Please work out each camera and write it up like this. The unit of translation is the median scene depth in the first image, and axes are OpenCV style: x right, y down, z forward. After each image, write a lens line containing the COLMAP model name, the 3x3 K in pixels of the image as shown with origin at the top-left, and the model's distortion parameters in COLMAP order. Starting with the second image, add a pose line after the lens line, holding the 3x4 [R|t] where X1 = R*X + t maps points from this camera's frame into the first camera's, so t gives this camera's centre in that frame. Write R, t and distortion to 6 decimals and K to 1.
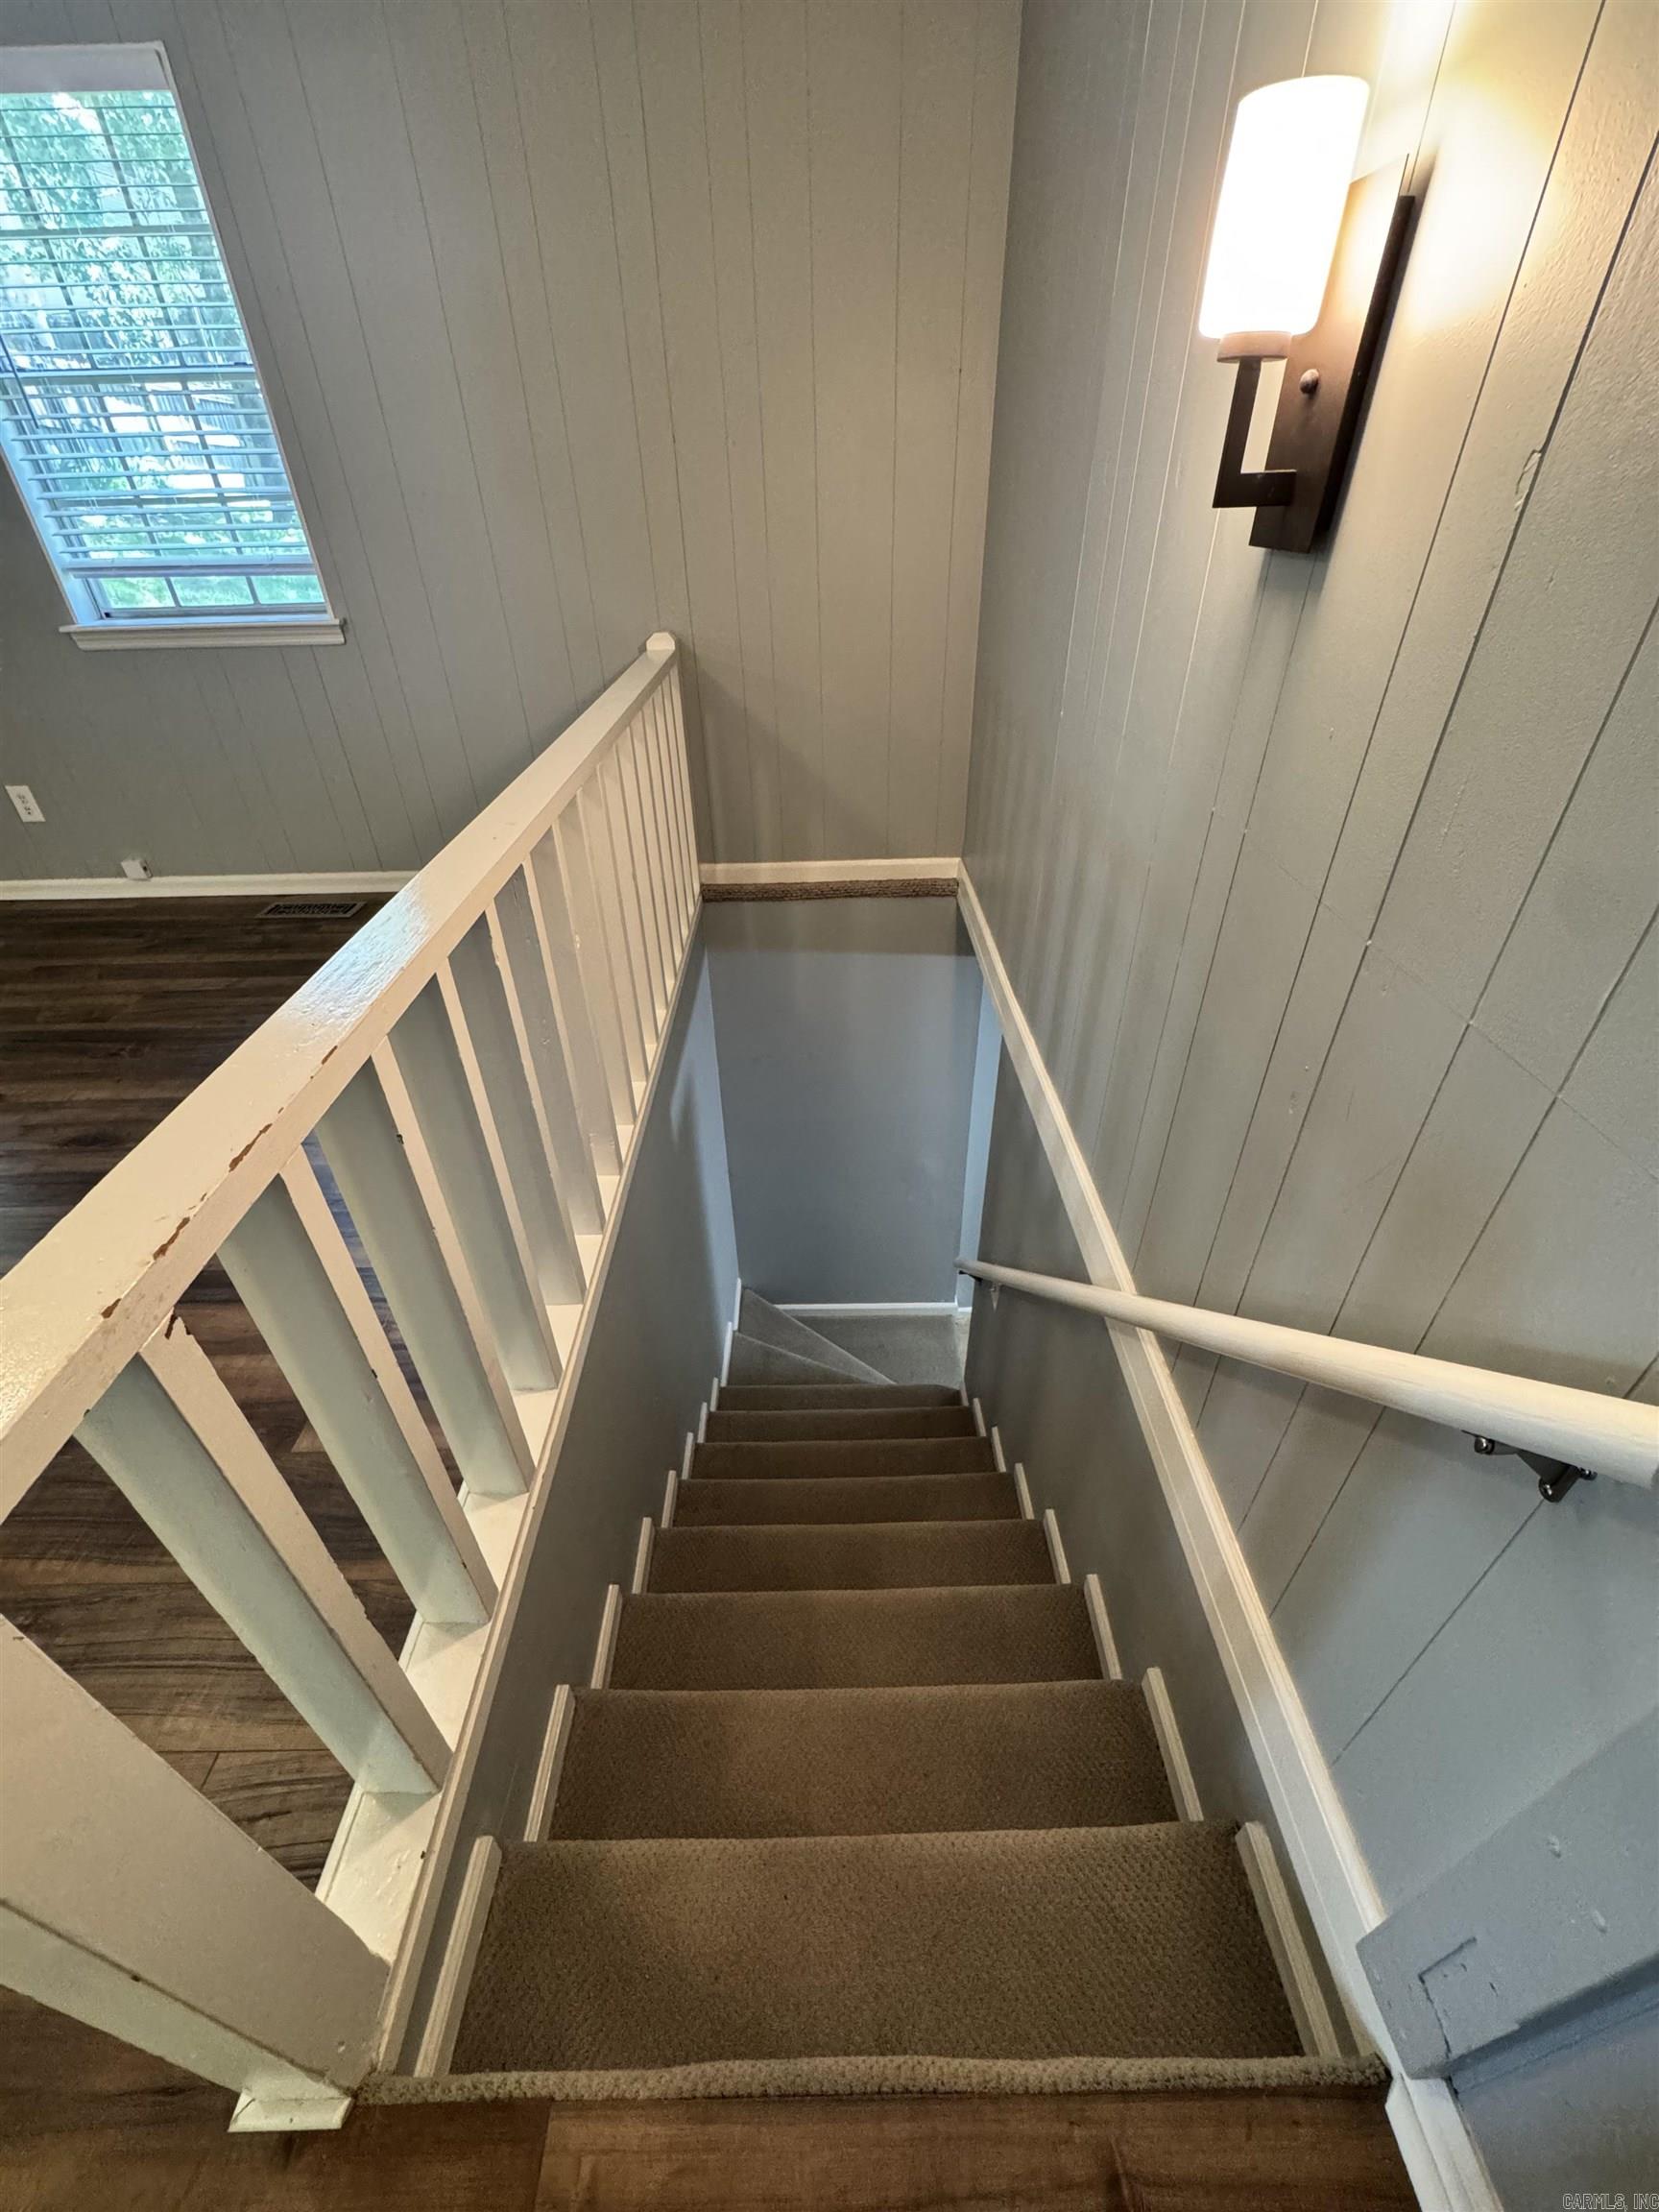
lens RADIAL K [[887.6, 0, 829.5], [0, 887.6, 1106.0], [0, 0, 1]] dist [0.000997, 0.000068]
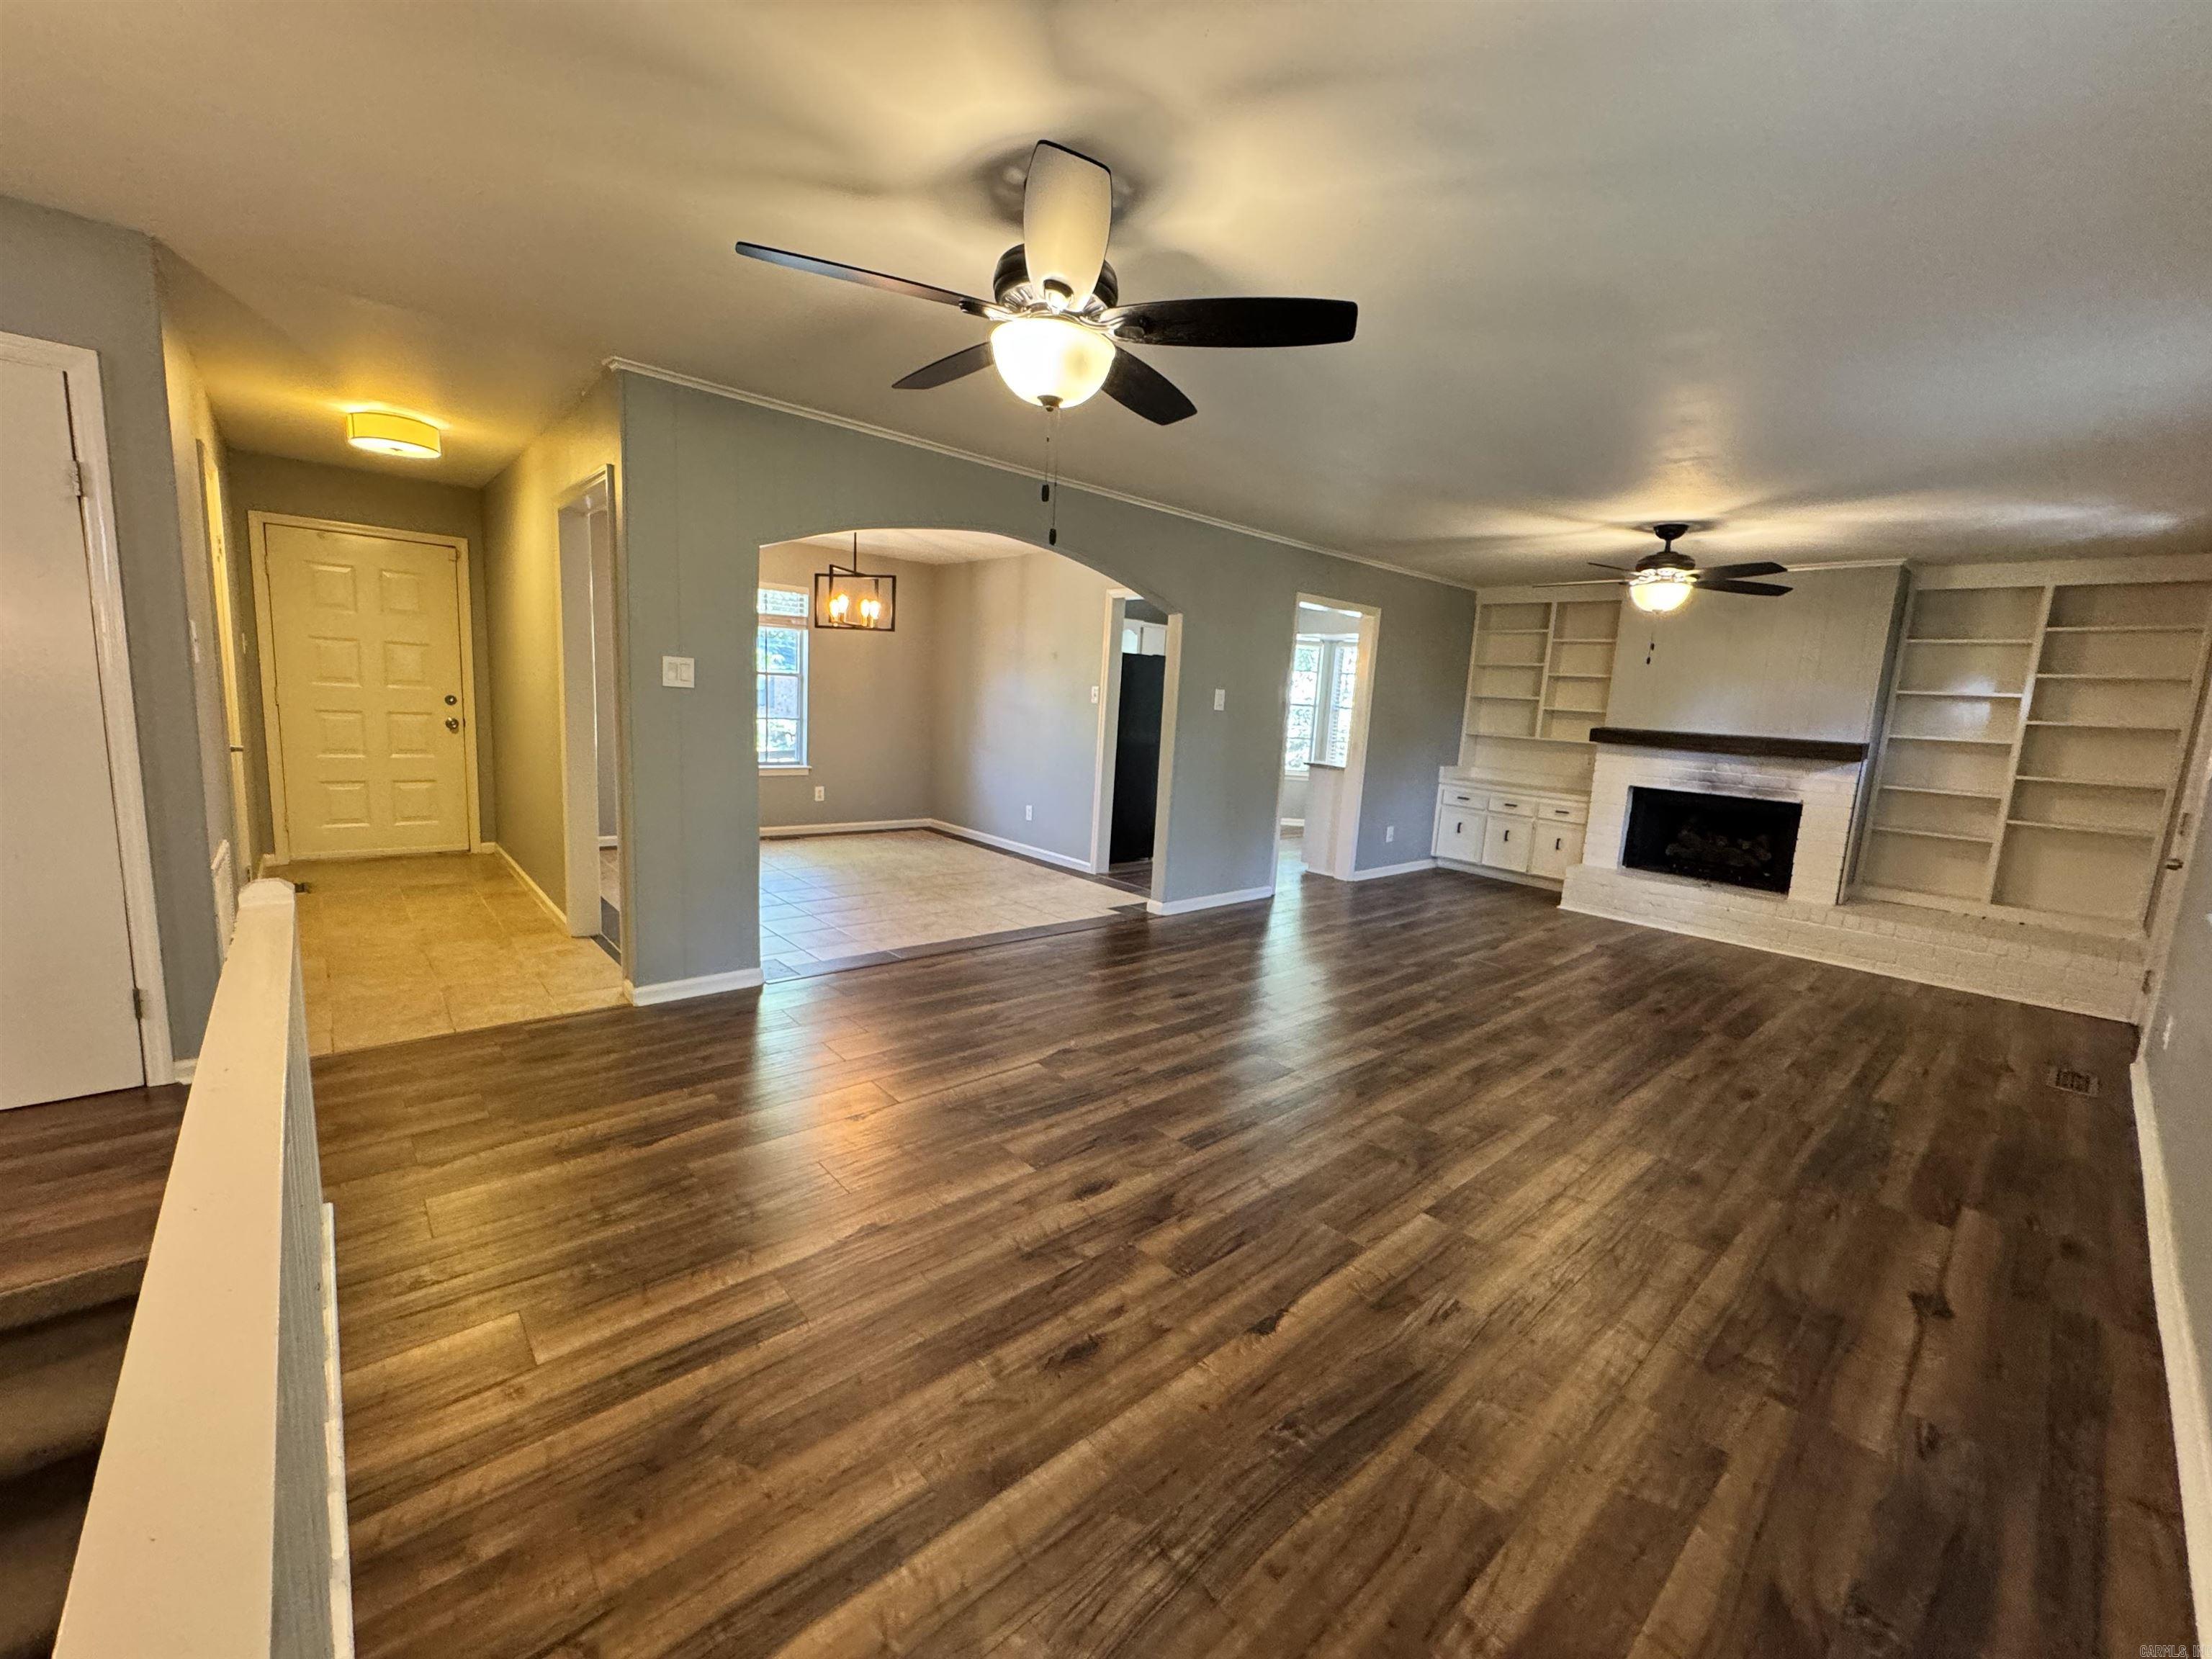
lens RADIAL K [[887.5, 0, 1108.8], [0, 887.5, 826.4], [0, 0, 1]] dist [-0.001655, -0.000058]
pose [[-0.752334, 0.066193, -0.655448, -0.249314], [-0.413972, 0.726460, 0.548528, -0.705548], [0.512466, 0.684013, -0.519139, 0.923074]]
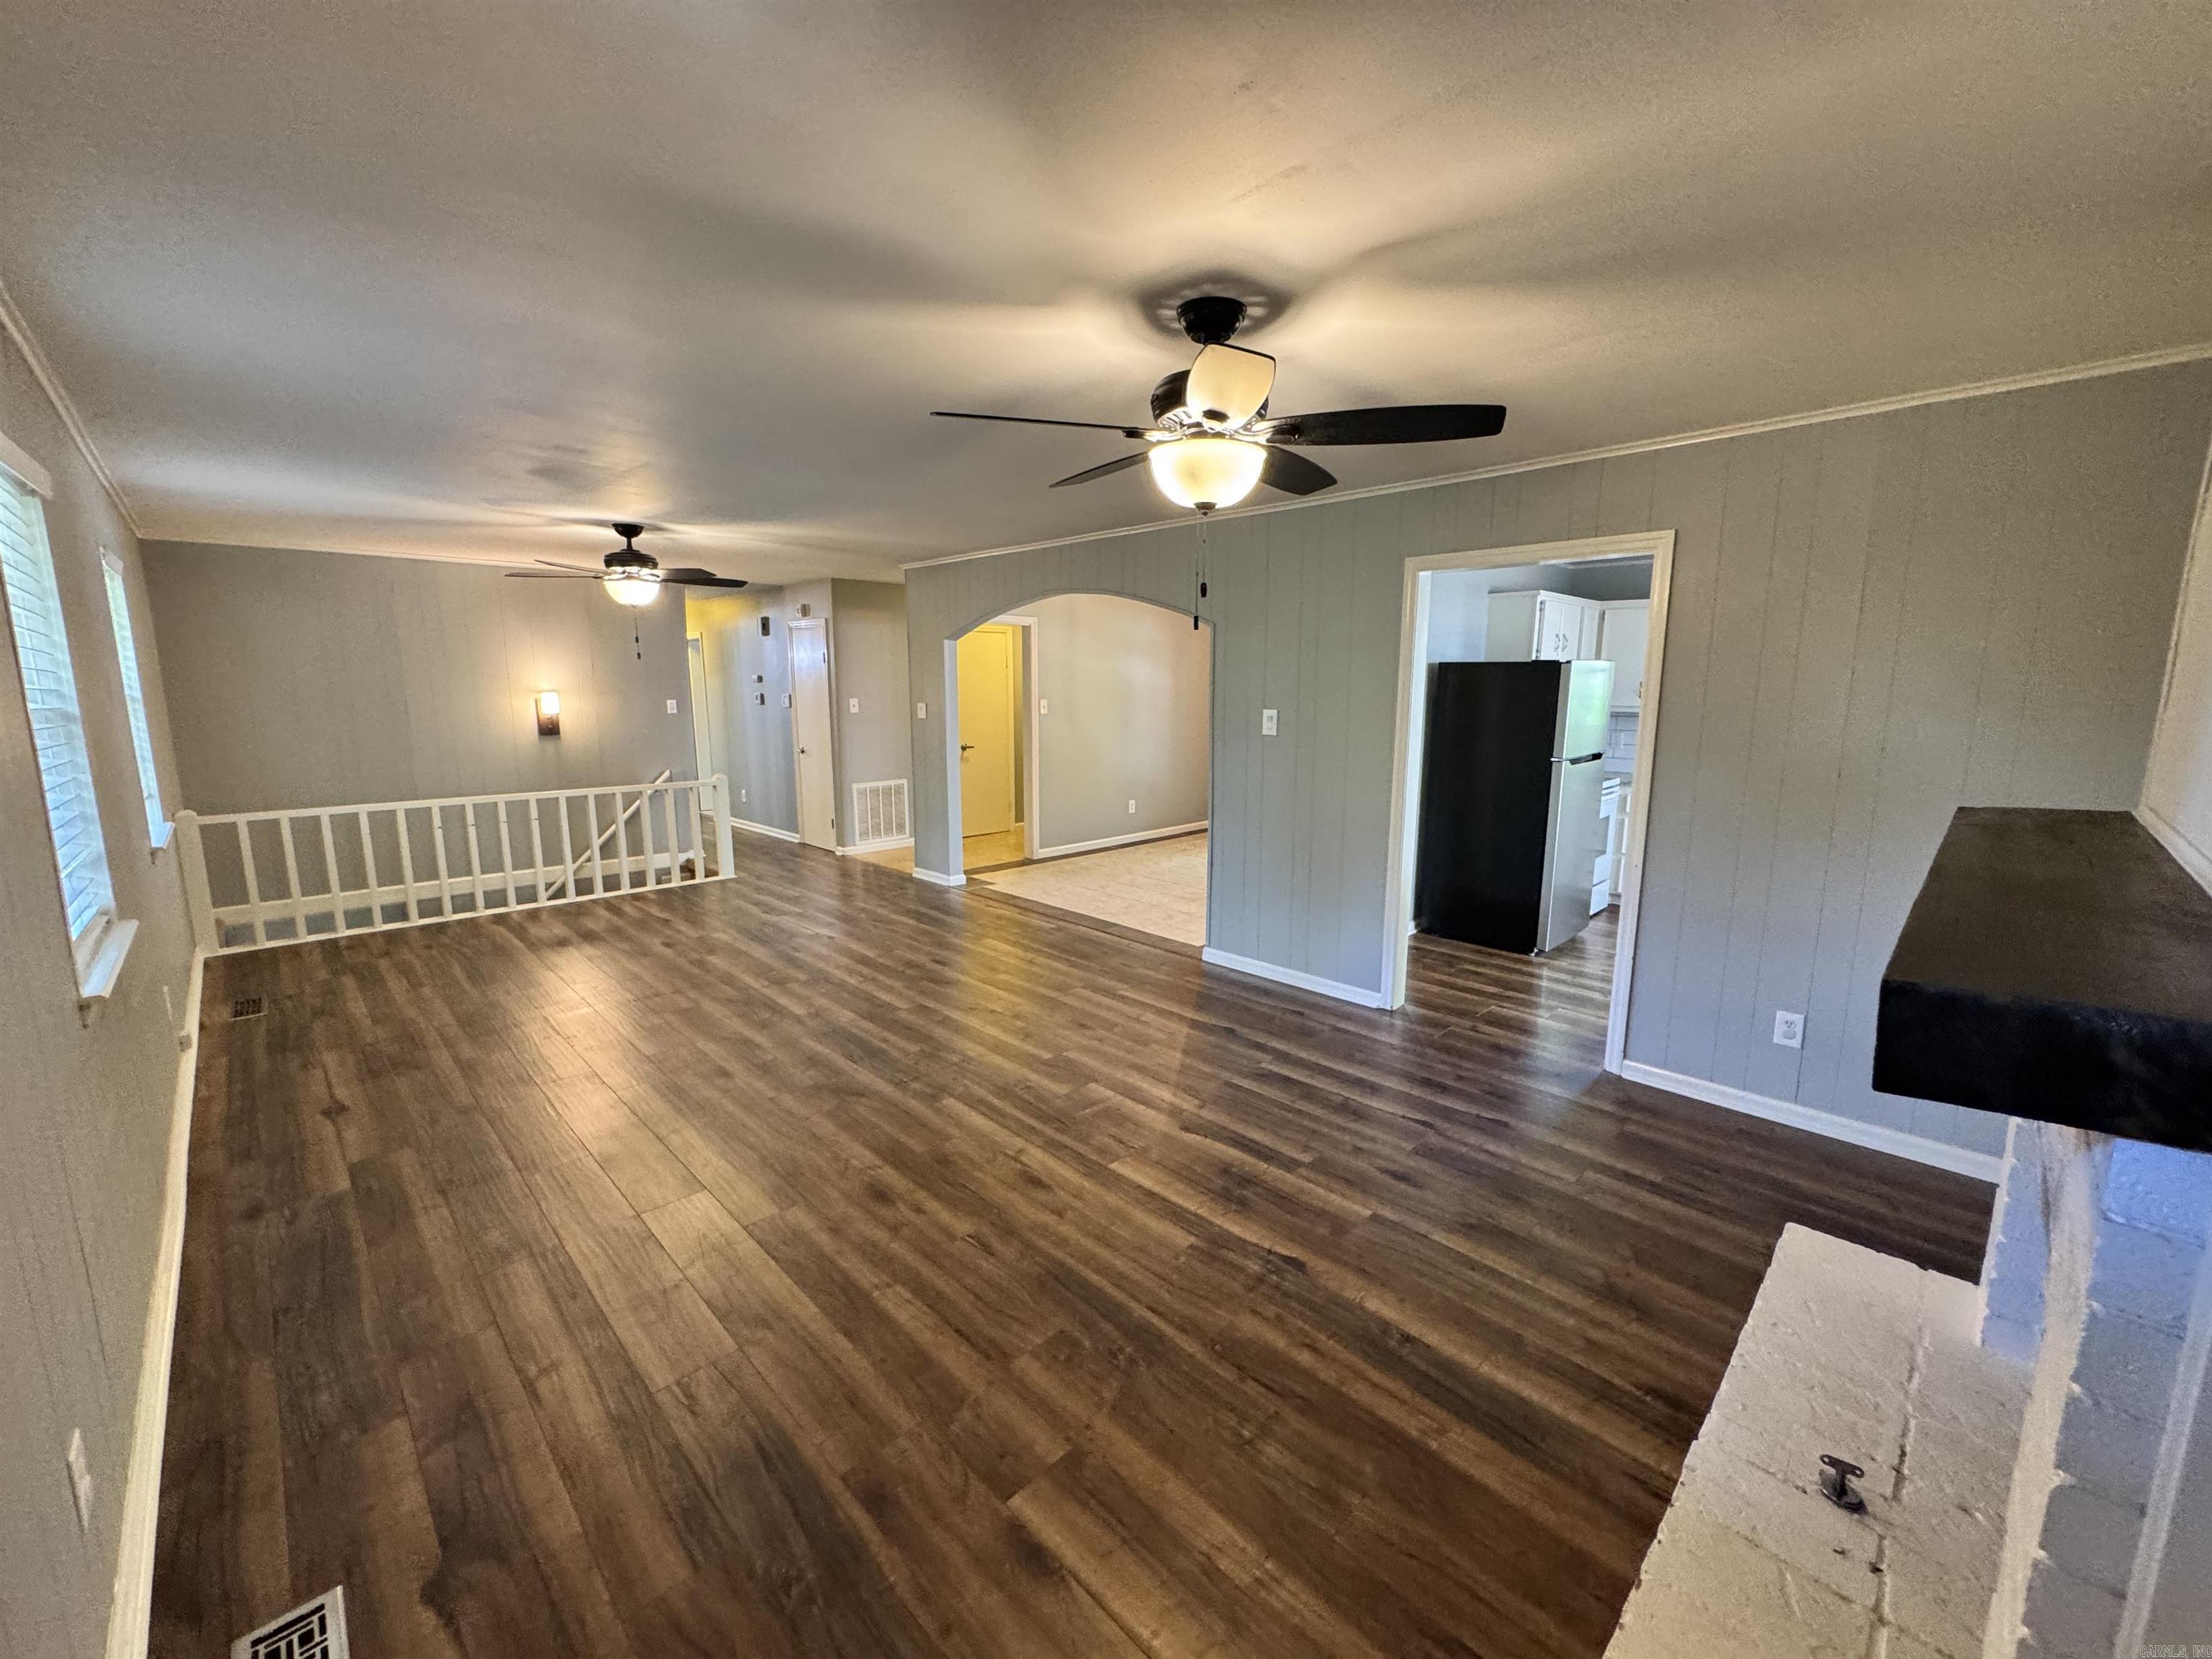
lens RADIAL K [[887.5, 0, 1108.8], [0, 887.5, 826.4], [0, 0, 1]] dist [-0.001655, -0.000058]
pose [[-0.691769, -0.105263, 0.714406, -3.099543], [0.415601, 0.751010, 0.513088, -0.733928], [-0.590535, 0.651846, -0.475778, 0.880475]]
